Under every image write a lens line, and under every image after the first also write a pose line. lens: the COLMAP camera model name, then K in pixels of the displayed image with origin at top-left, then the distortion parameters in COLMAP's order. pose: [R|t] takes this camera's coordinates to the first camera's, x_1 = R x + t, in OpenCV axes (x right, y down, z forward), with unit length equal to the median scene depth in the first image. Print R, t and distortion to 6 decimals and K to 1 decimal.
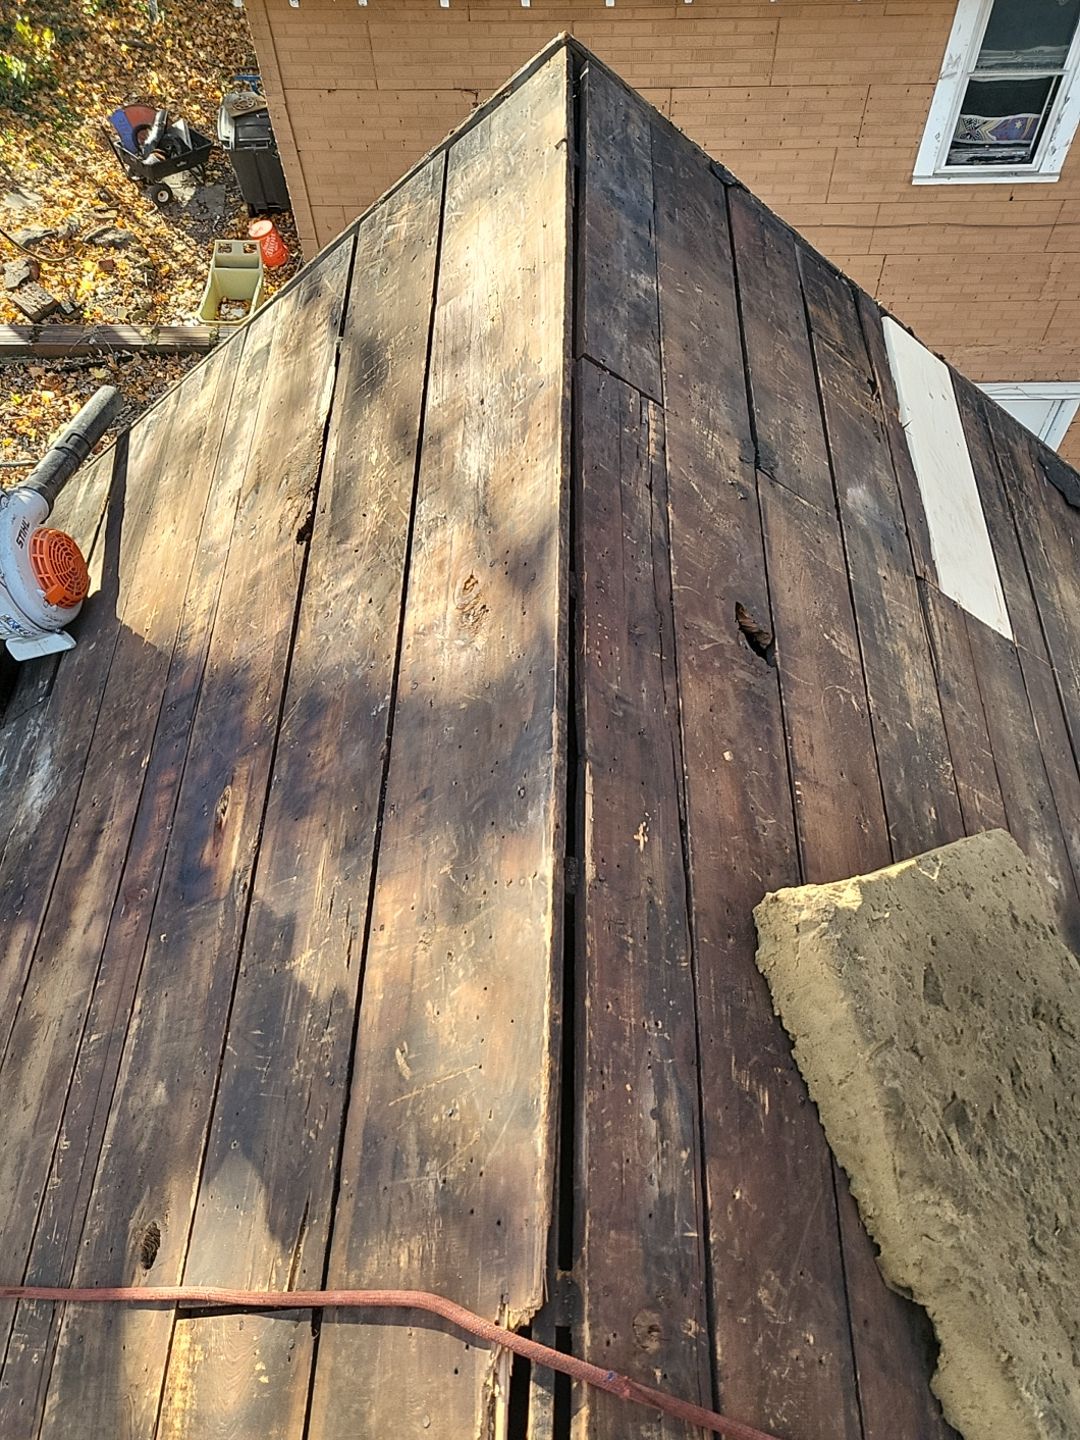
lens RADIAL K [[1121.5, 0, 539.7], [0, 1121.5, 713.7], [0, 0, 1]] dist [-0.033212, 0.085408]
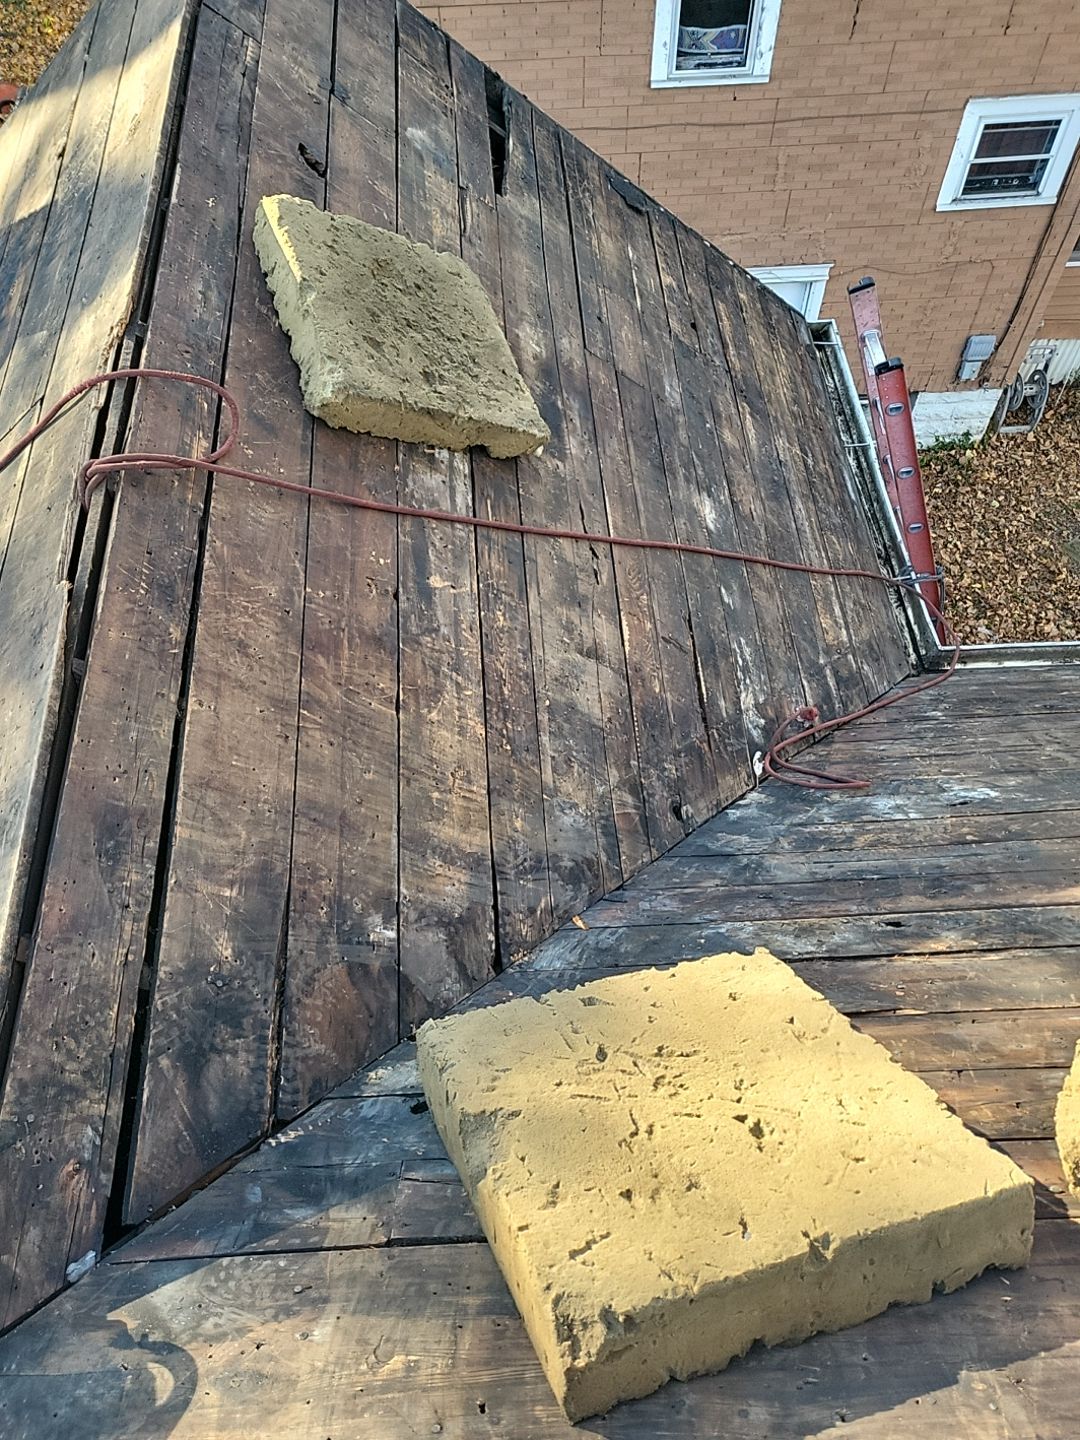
lens RADIAL K [[1088.7, 0, 540.0], [0, 1088.7, 720.0], [0, 0, 1]] dist [0.079416, -0.050153]
pose [[0.995750, -0.069365, 0.060585, 0.285297], [0.069754, 0.997555, -0.004329, 0.624813], [-0.060137, 0.008536, 0.998154, -0.561303]]
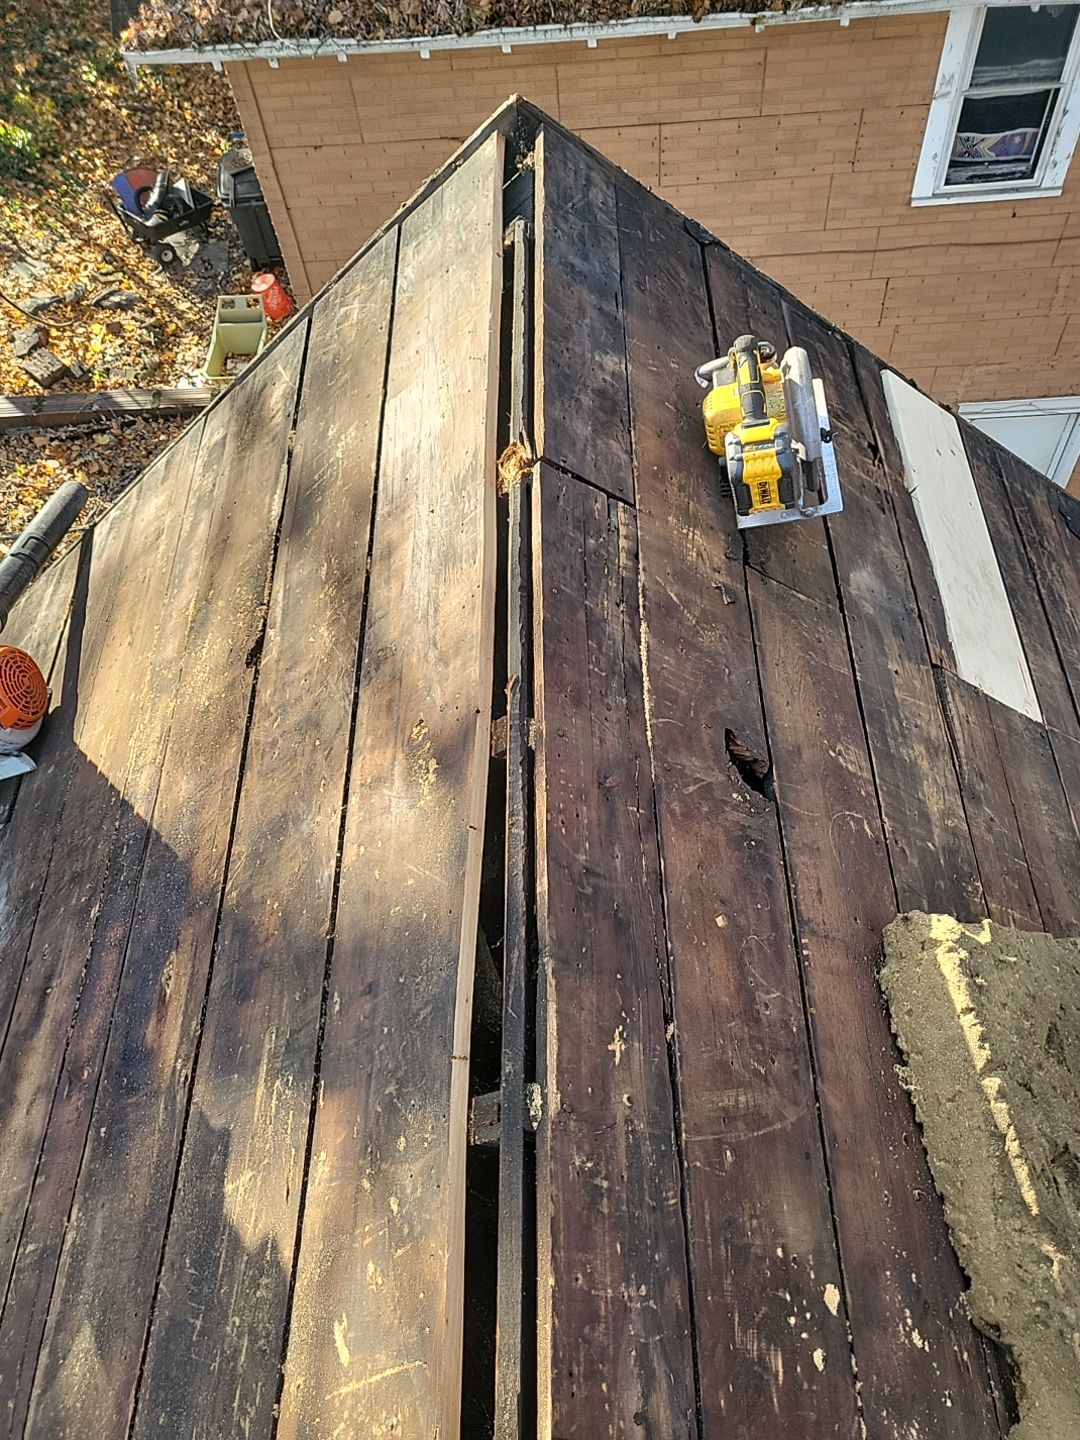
lens RADIAL K [[1113.4, 0, 550.5], [0, 1113.4, 719.5], [0, 0, 1]] dist [-0.051804, 0.114112]
pose [[0.998611, -0.049143, -0.019006, 0.040811], [0.048856, 0.998689, -0.015305, -0.075061], [0.019733, 0.014355, 0.999702, 0.091709]]
